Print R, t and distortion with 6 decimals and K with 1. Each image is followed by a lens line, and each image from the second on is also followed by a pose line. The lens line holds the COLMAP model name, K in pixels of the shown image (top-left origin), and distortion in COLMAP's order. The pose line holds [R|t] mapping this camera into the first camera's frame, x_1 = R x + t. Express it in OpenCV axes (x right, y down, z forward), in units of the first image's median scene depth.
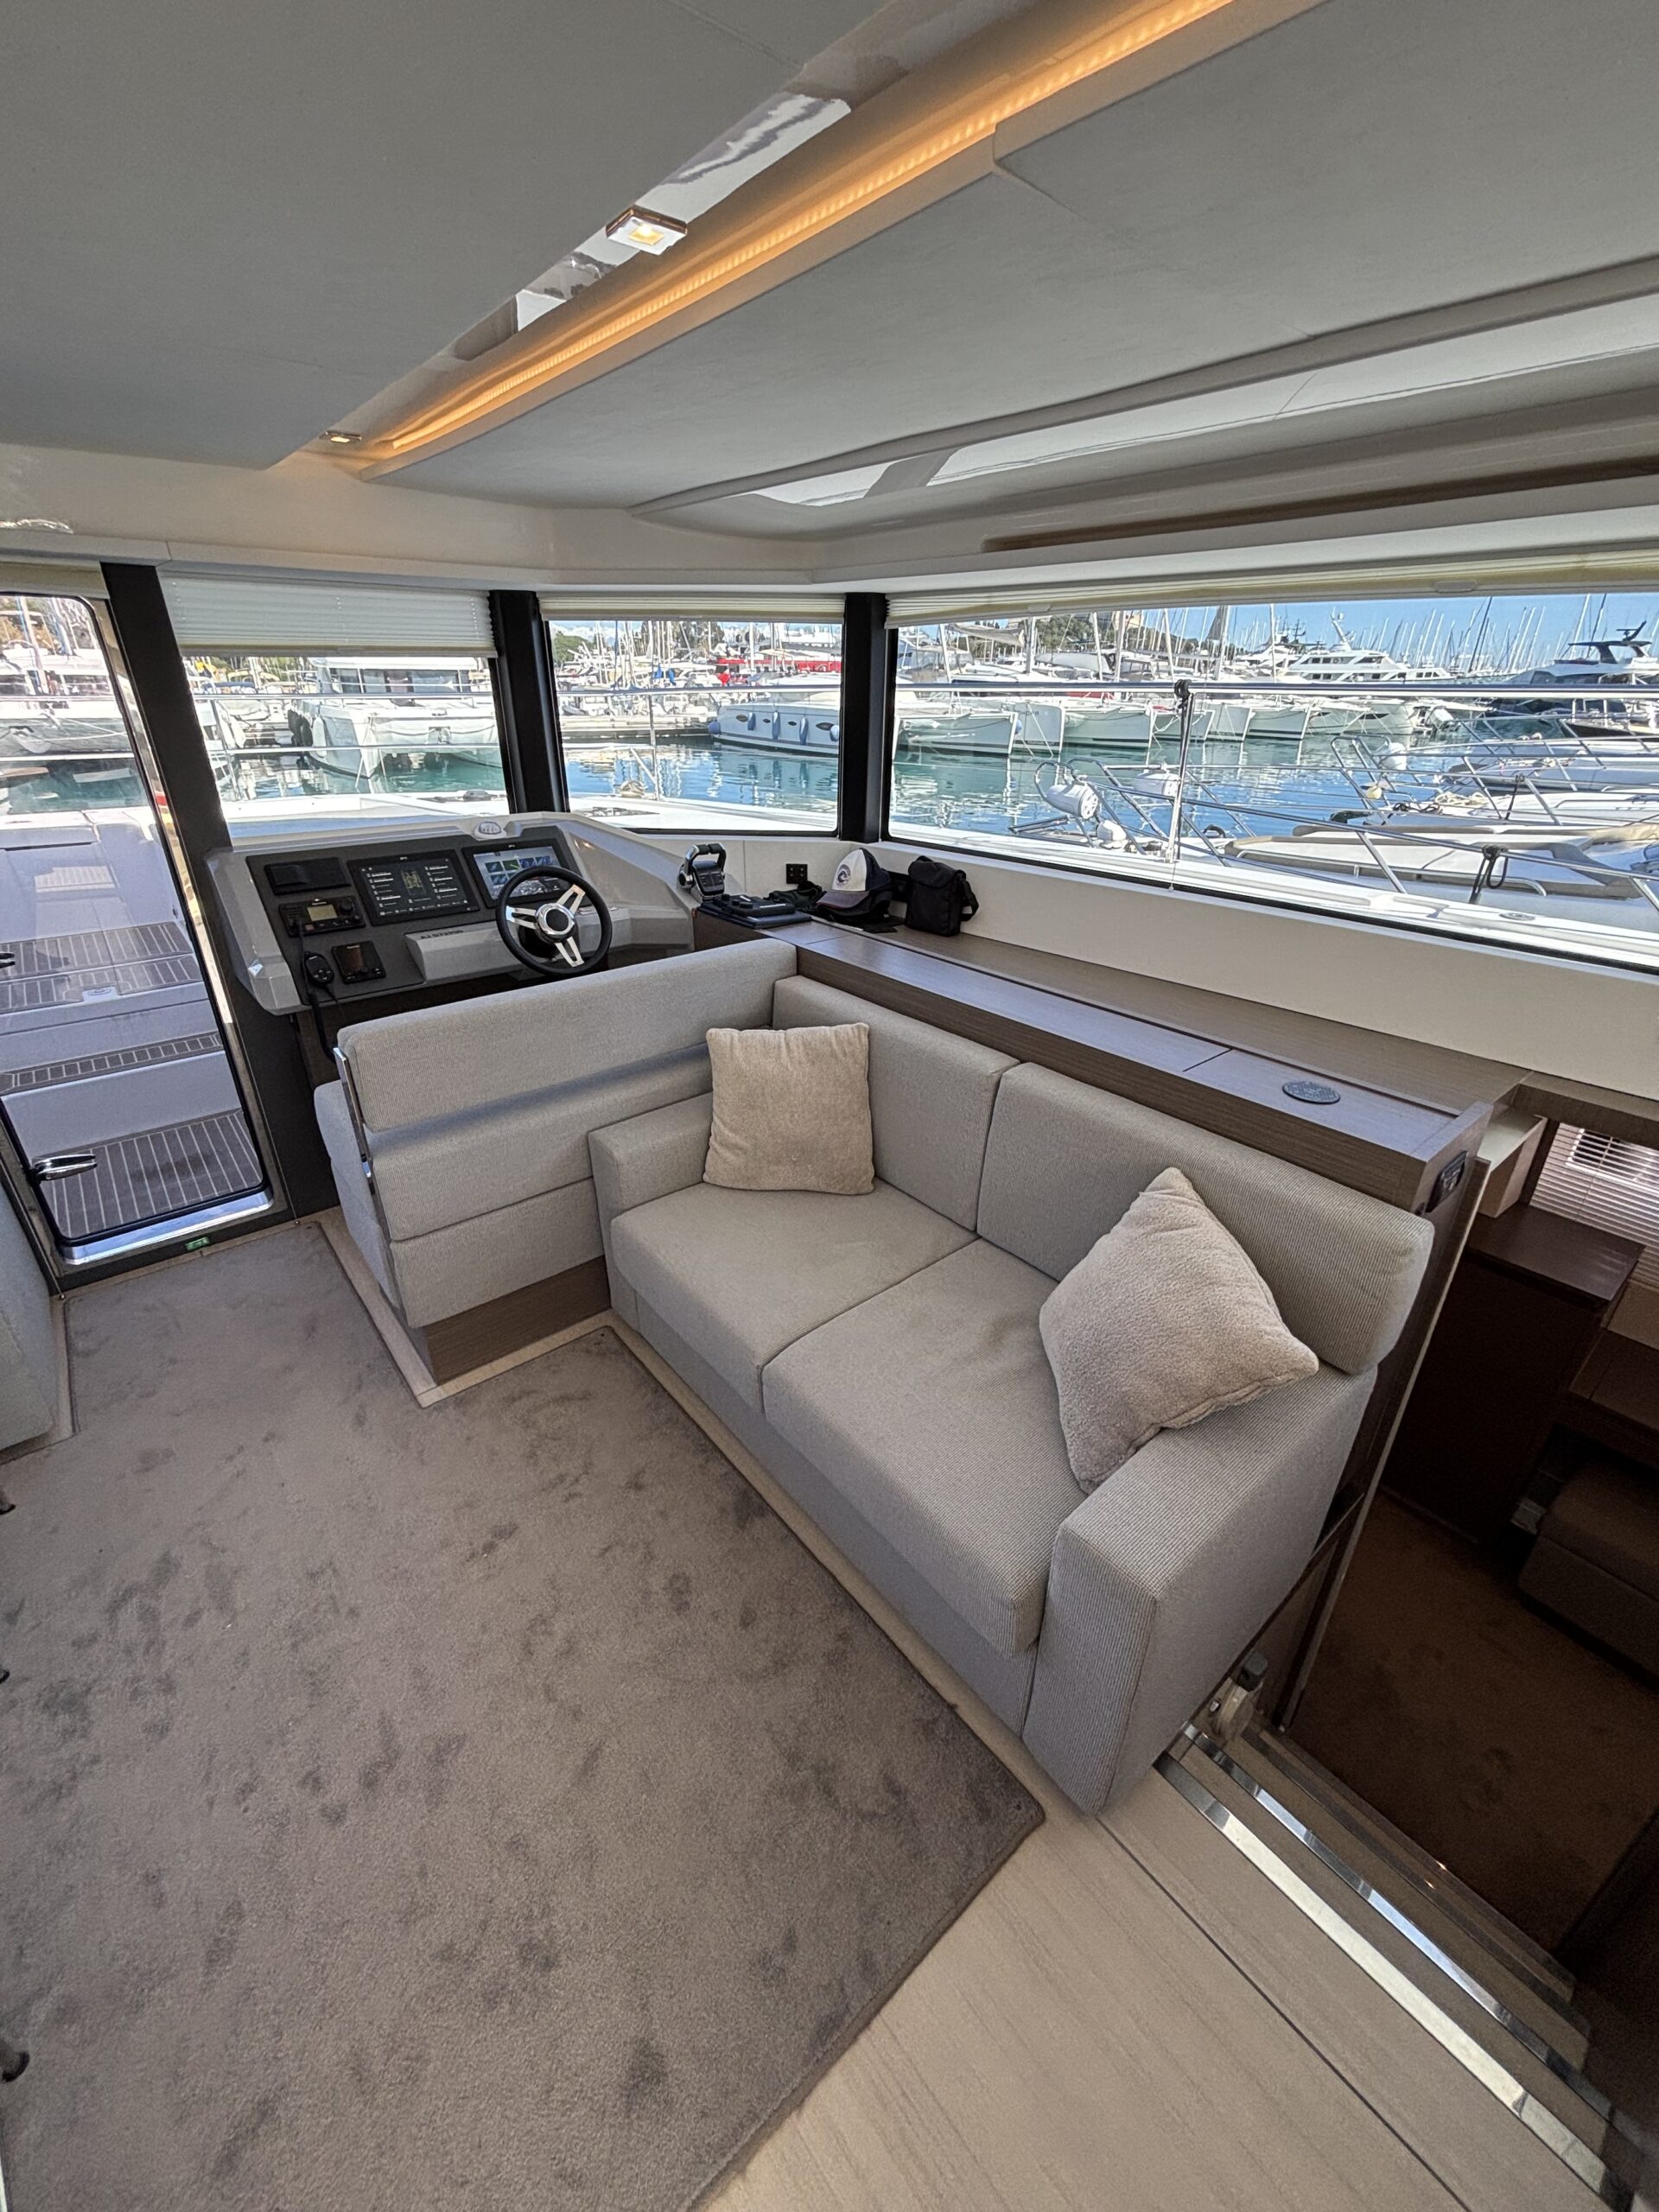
lens RADIAL K [[897.5, 0, 829.5], [0, 897.5, 1106.0], [0, 0, 1]] dist [-0.001767, -0.000221]
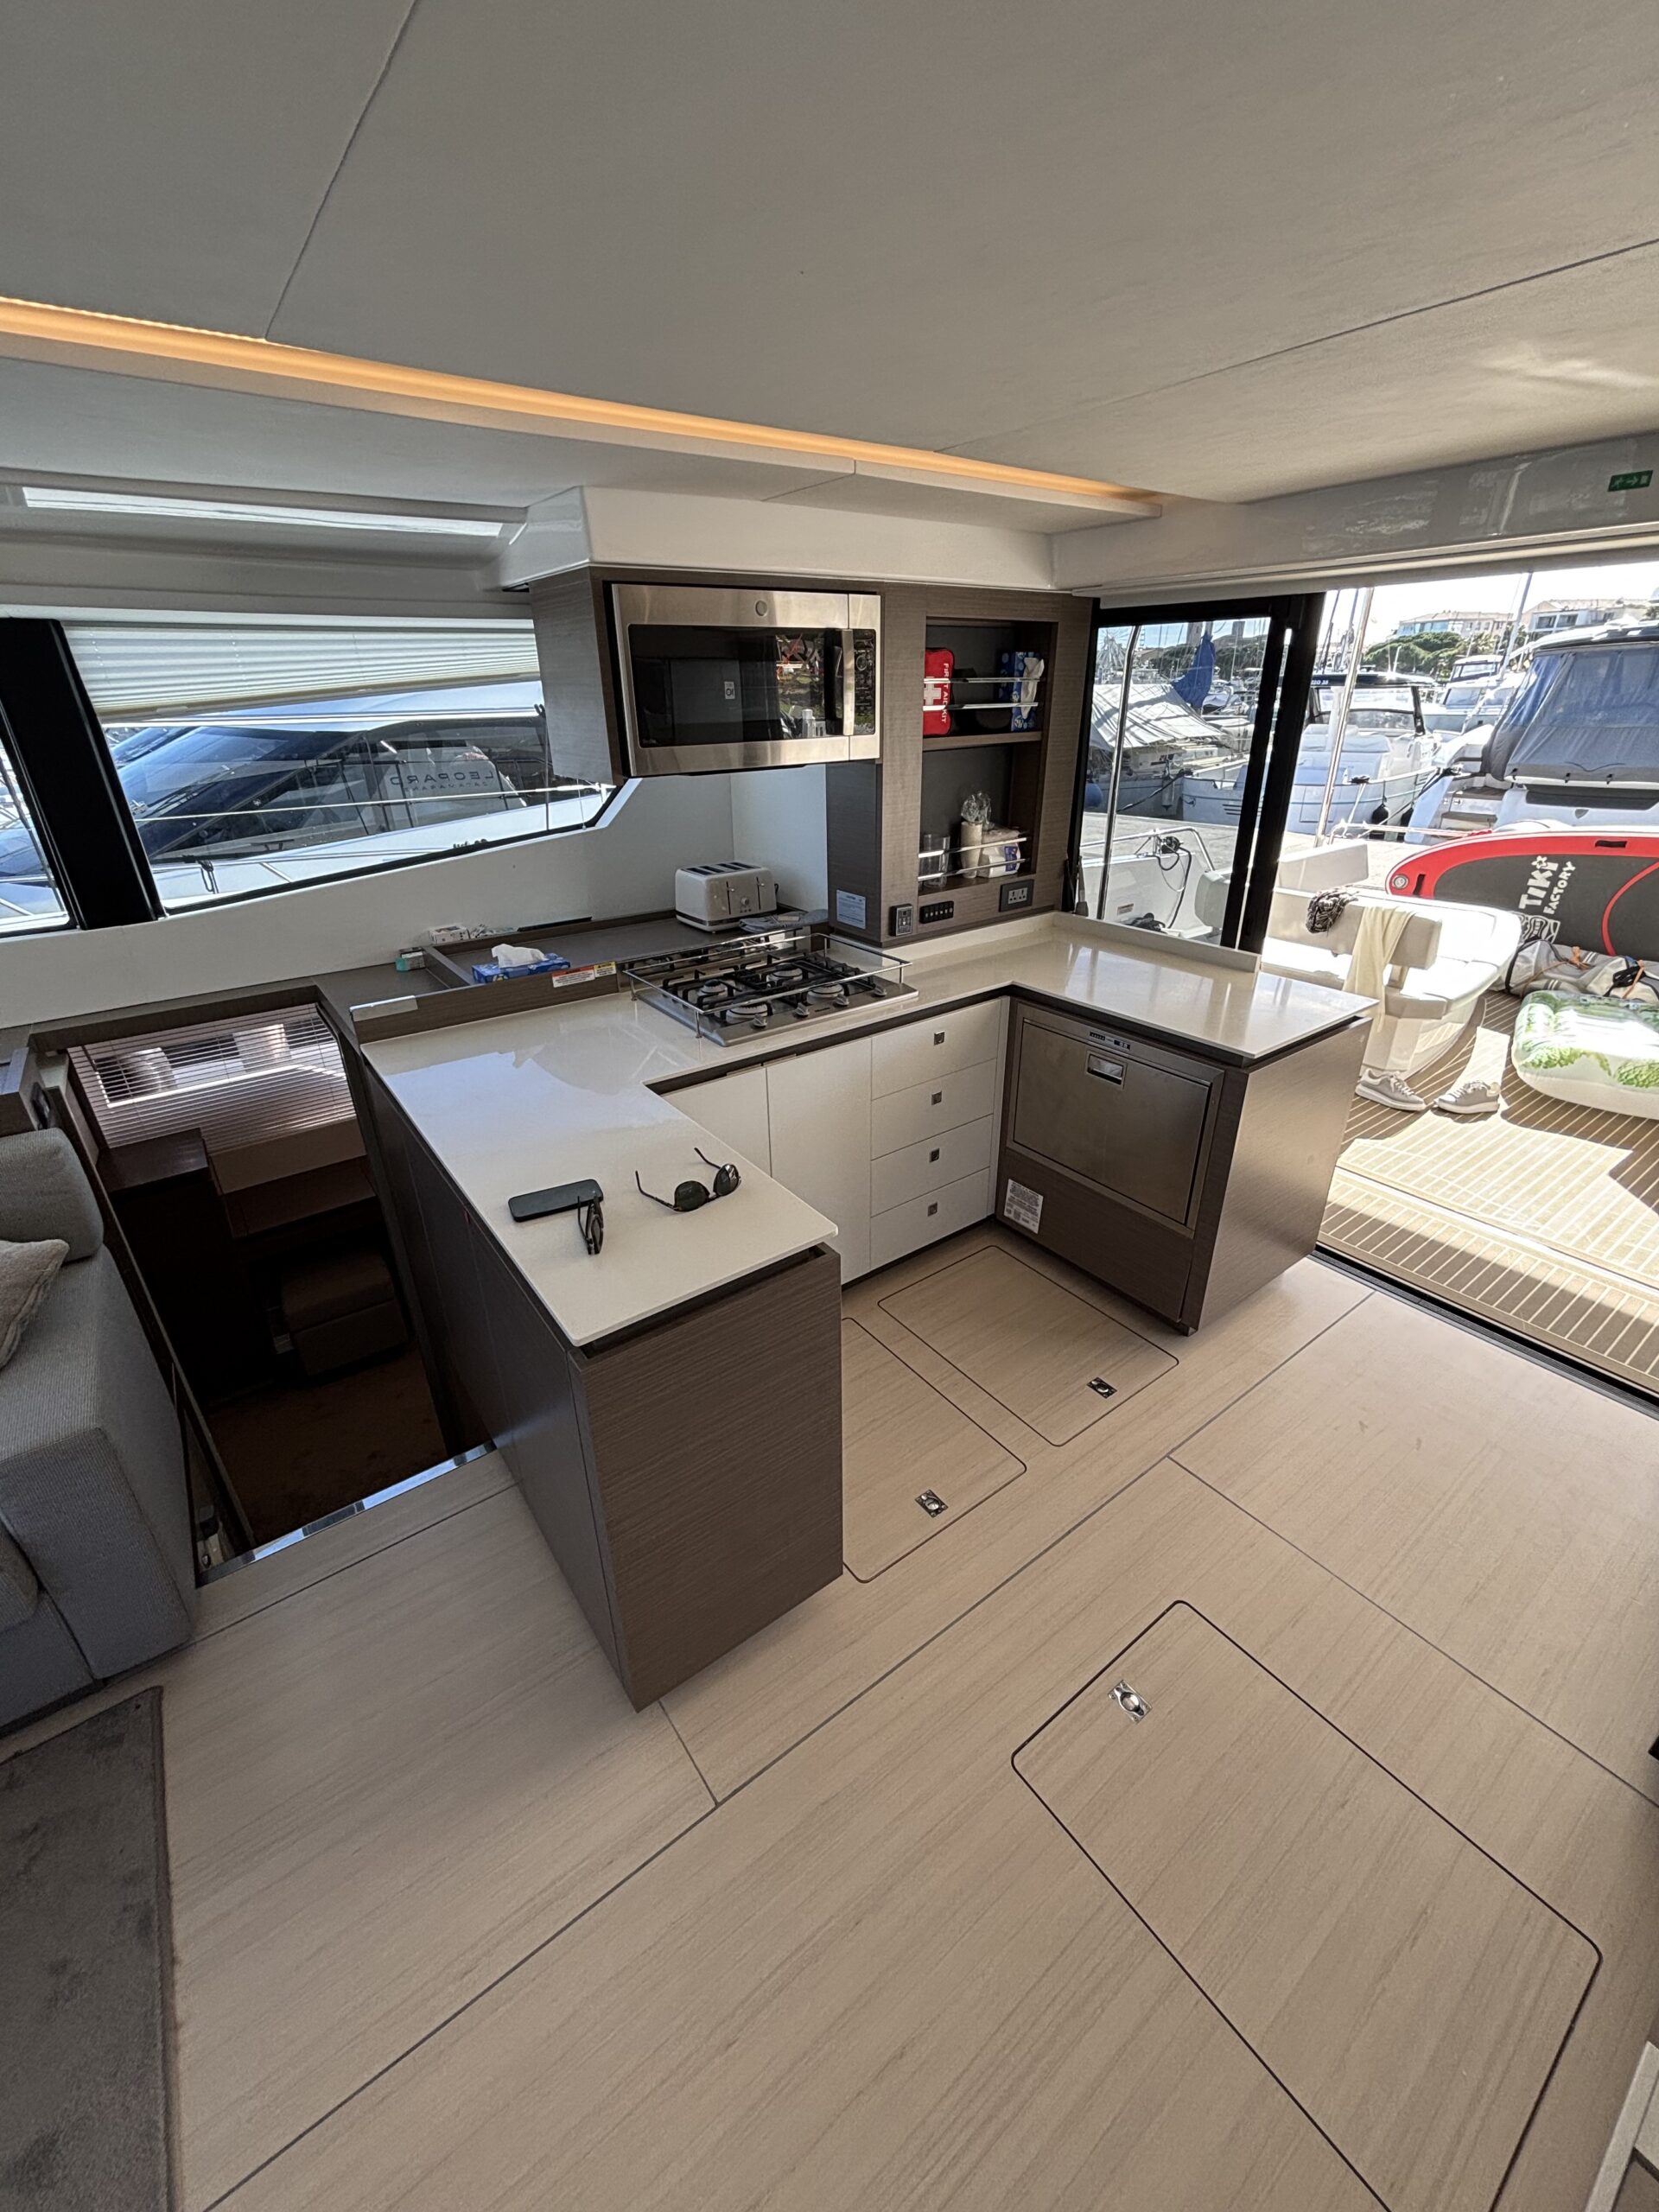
lens RADIAL K [[891.8, 0, 826.6], [0, 891.8, 1098.5], [0, 0, 1]] dist [0.001764, -0.000009]
pose [[0.066495, -0.427118, 0.901748, -0.226630], [0.450127, 0.819400, 0.354921, 0.072787], [-0.890485, 0.382300, 0.246743, -0.192358]]
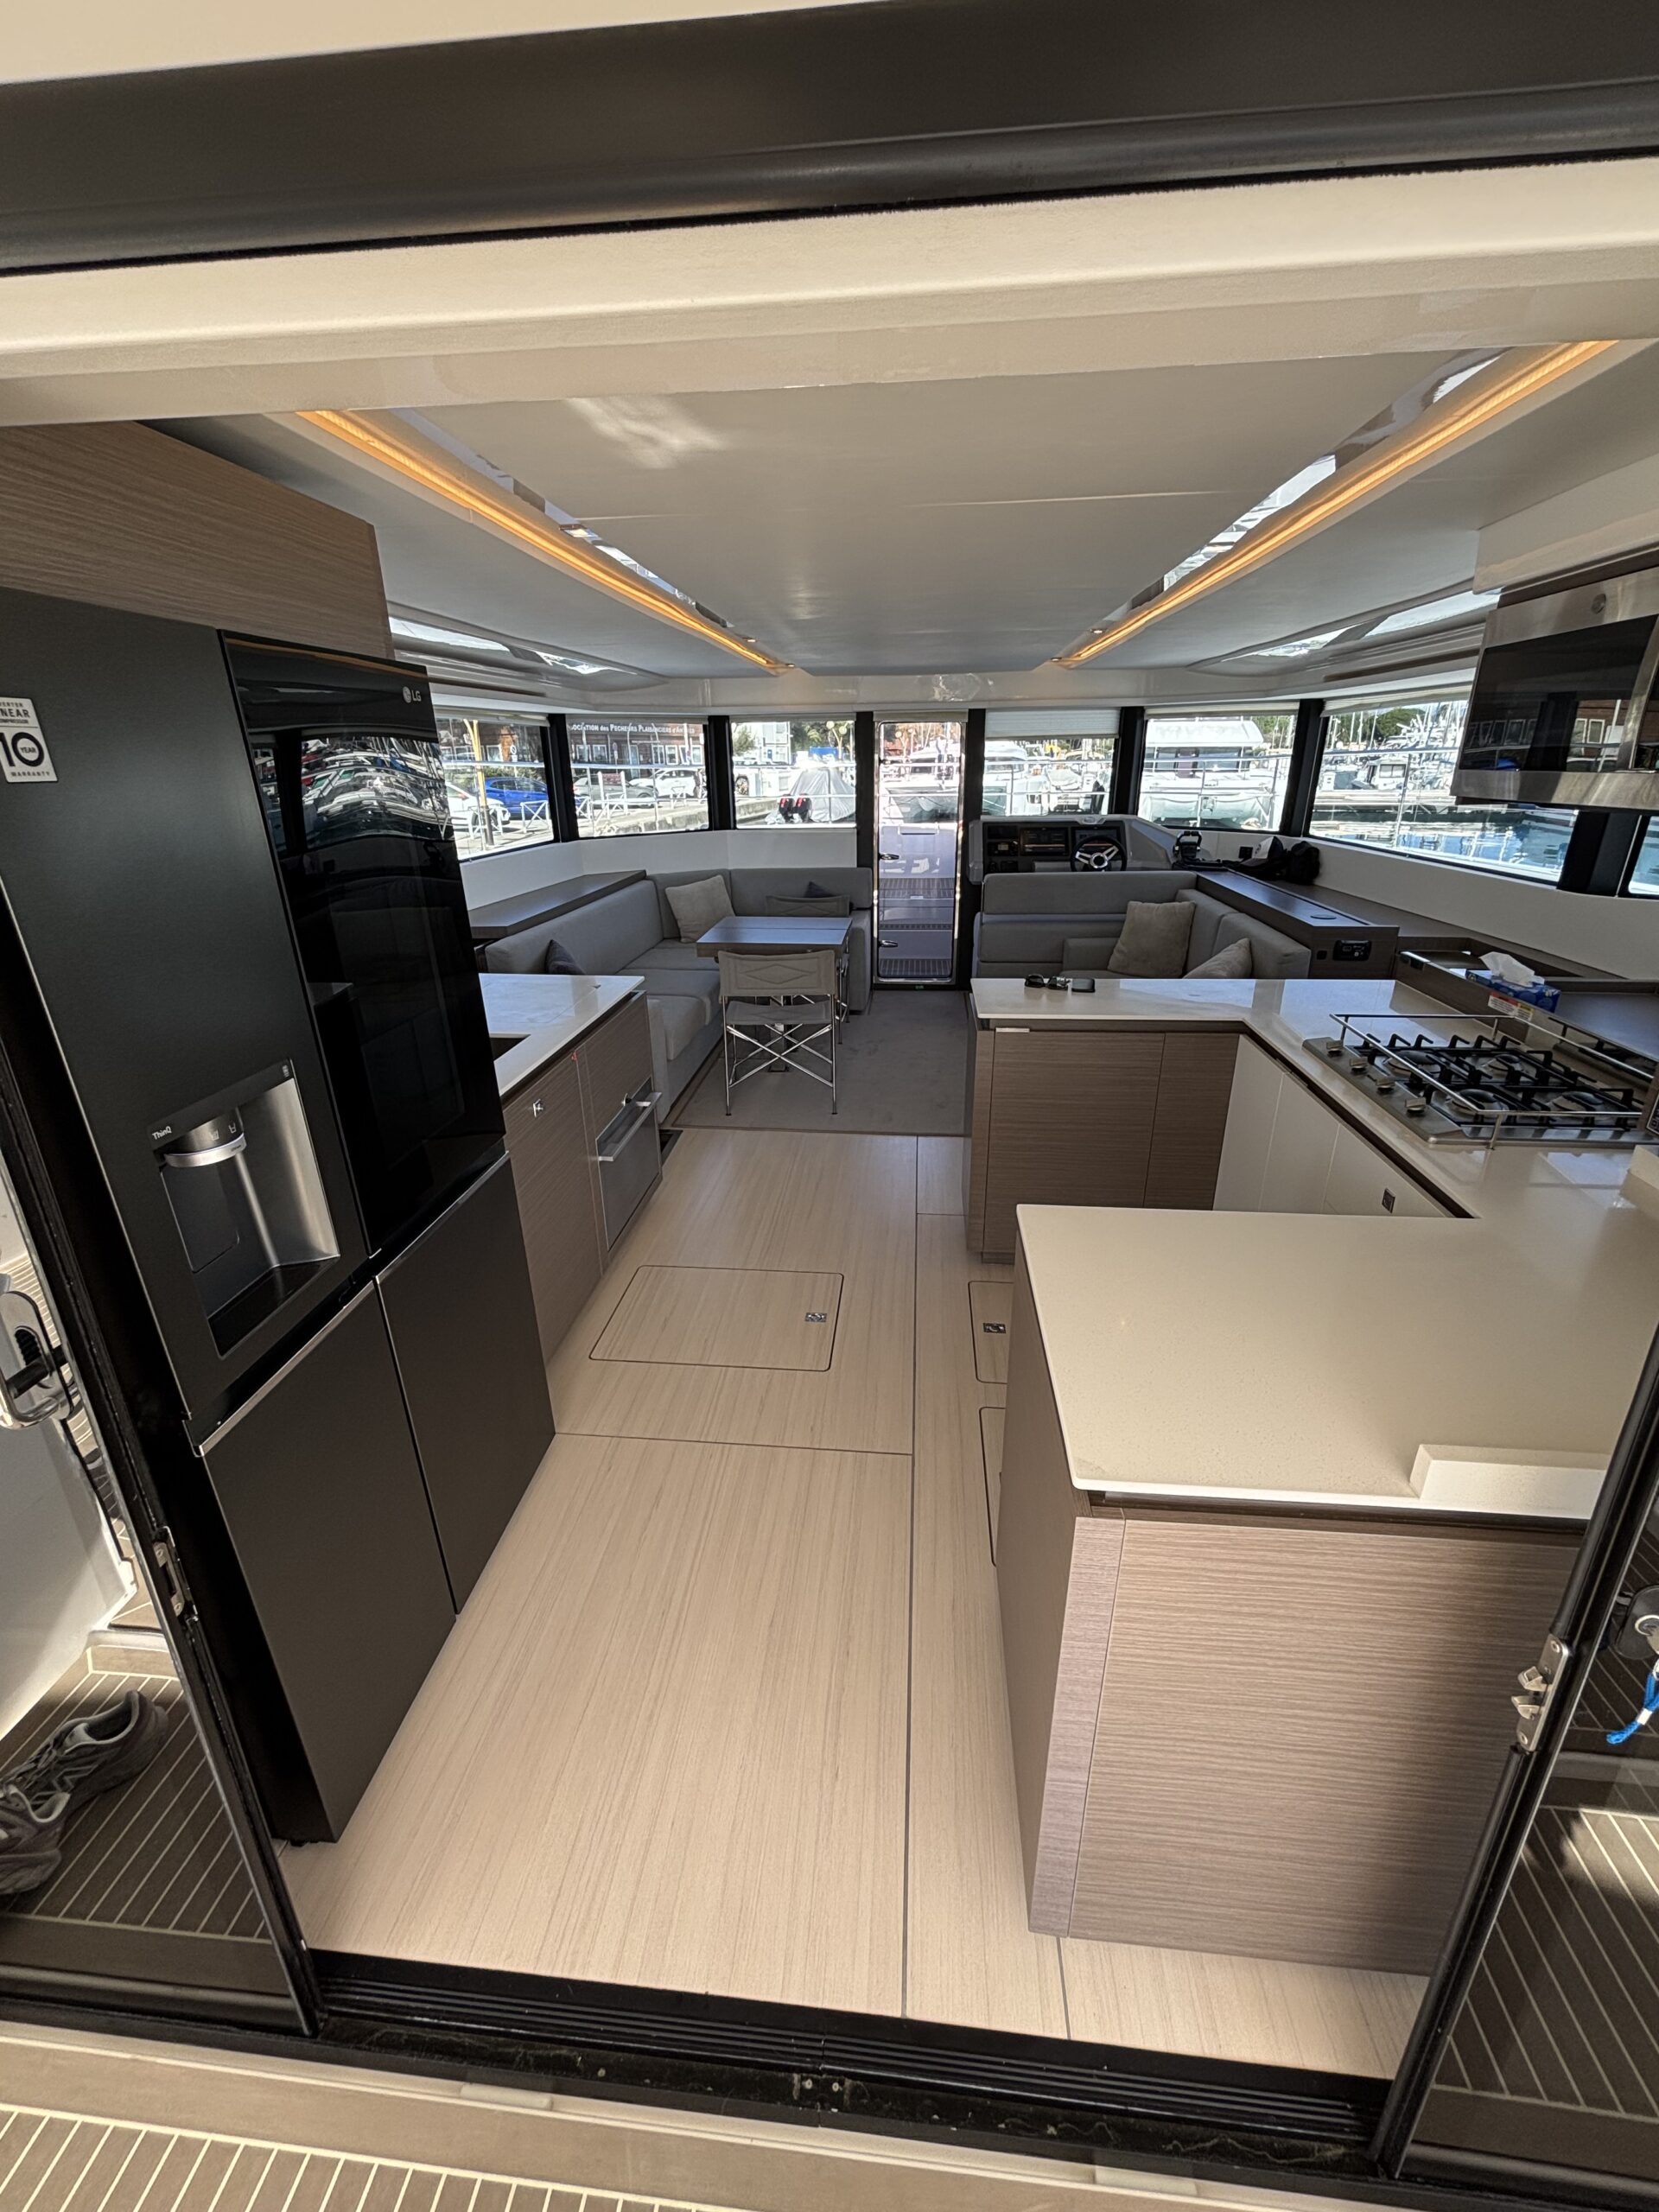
lens RADIAL K [[893.6, 0, 825.1], [0, 893.6, 1097.5], [0, 0, 1]] dist [0.000045, 0.000658]
pose [[0.699474, 0.241236, -0.672712, 0.755933], [-0.294076, 0.955077, 0.036718, 0.416429], [0.651350, 0.172145, 0.738992, -0.827985]]
